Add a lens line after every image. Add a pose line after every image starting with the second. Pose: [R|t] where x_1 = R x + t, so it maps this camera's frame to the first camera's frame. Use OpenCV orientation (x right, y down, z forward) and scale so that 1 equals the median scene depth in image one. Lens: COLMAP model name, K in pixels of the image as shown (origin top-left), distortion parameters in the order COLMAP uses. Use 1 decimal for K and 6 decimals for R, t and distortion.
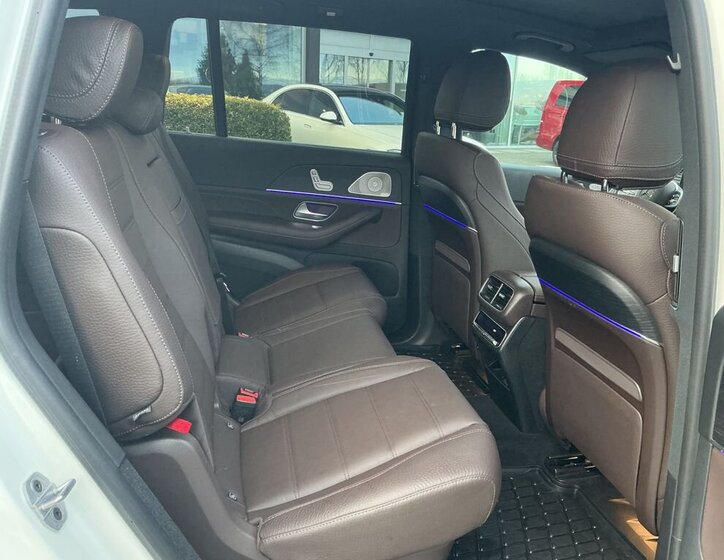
lens RADIAL K [[681.2, 0, 375.8], [0, 681.2, 281.8], [0, 0, 1]] dist [0.182952, -0.345226]
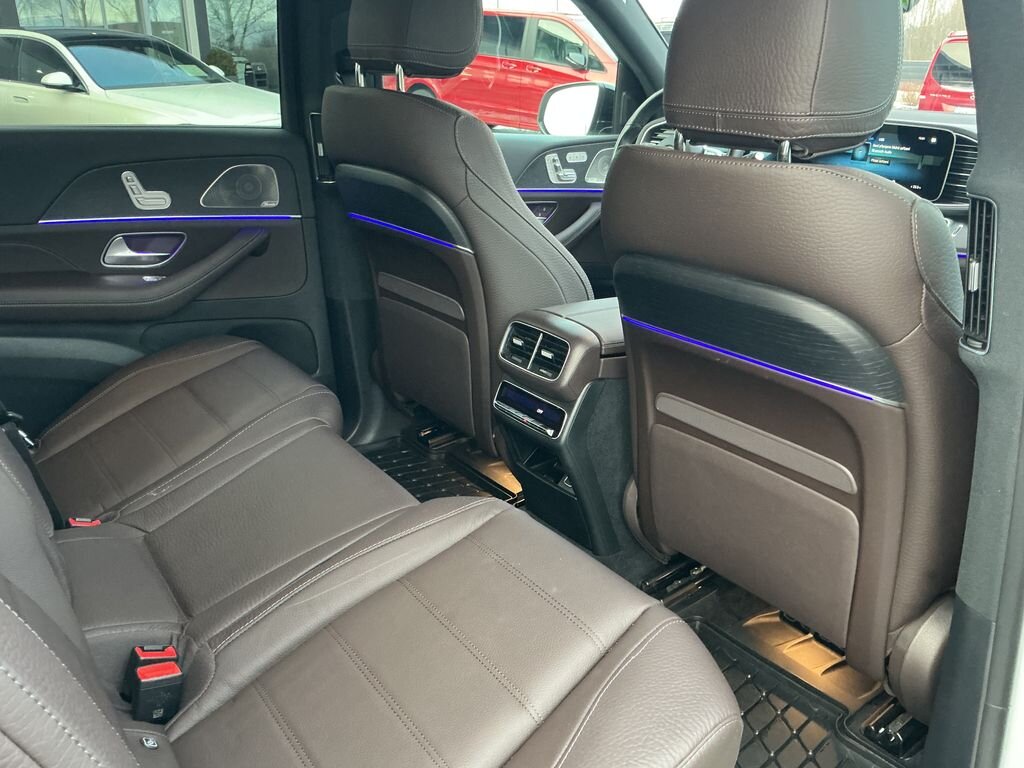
lens RADIAL K [[860.7, 0, 508.2], [0, 860.7, 382.6], [0, 0, 1]] dist [0.125580, -0.229868]
pose [[0.903152, -0.196509, 0.381707, -0.133923], [0.154240, 0.978253, 0.138675, -0.061654], [-0.400657, -0.066370, 0.913821, 0.294763]]
